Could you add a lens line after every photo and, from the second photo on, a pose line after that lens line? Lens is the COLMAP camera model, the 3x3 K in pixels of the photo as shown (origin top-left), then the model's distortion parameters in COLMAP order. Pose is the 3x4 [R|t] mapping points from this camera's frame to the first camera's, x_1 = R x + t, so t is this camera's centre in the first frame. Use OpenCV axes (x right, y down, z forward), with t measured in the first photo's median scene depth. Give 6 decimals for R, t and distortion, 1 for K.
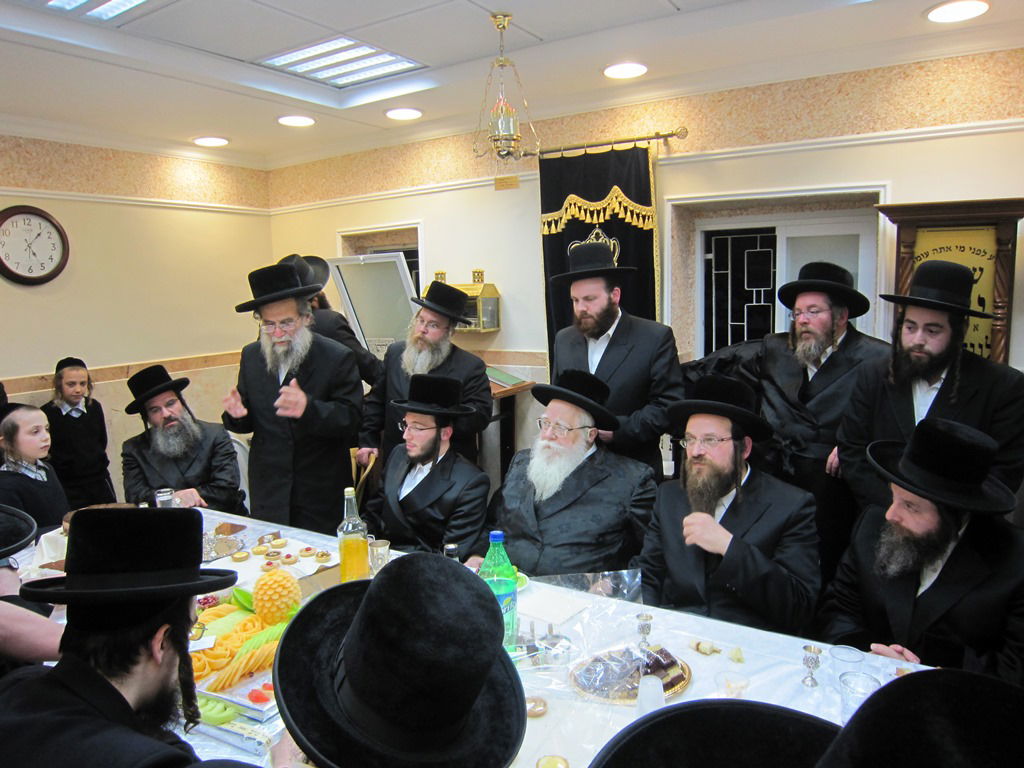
lens RADIAL K [[728.7, 0, 502.5], [0, 728.7, 373.2], [0, 0, 1]] dist [-0.054397, 0.019811]
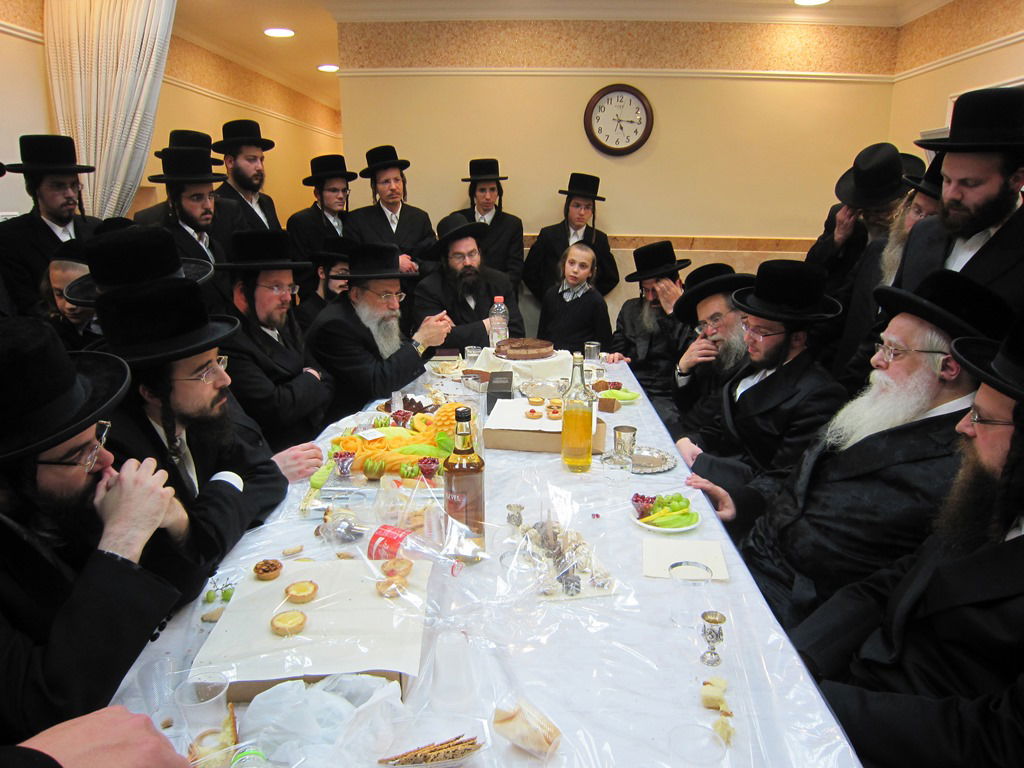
lens RADIAL K [[728.7, 0, 516.4], [0, 728.7, 374.5], [0, 0, 1]] dist [-0.054397, 0.019811]
pose [[0.527989, 0.239974, -0.814641, 0.291705], [-0.128023, 0.970775, 0.202993, 0.001383], [0.839546, -0.002885, 0.543280, 0.238735]]
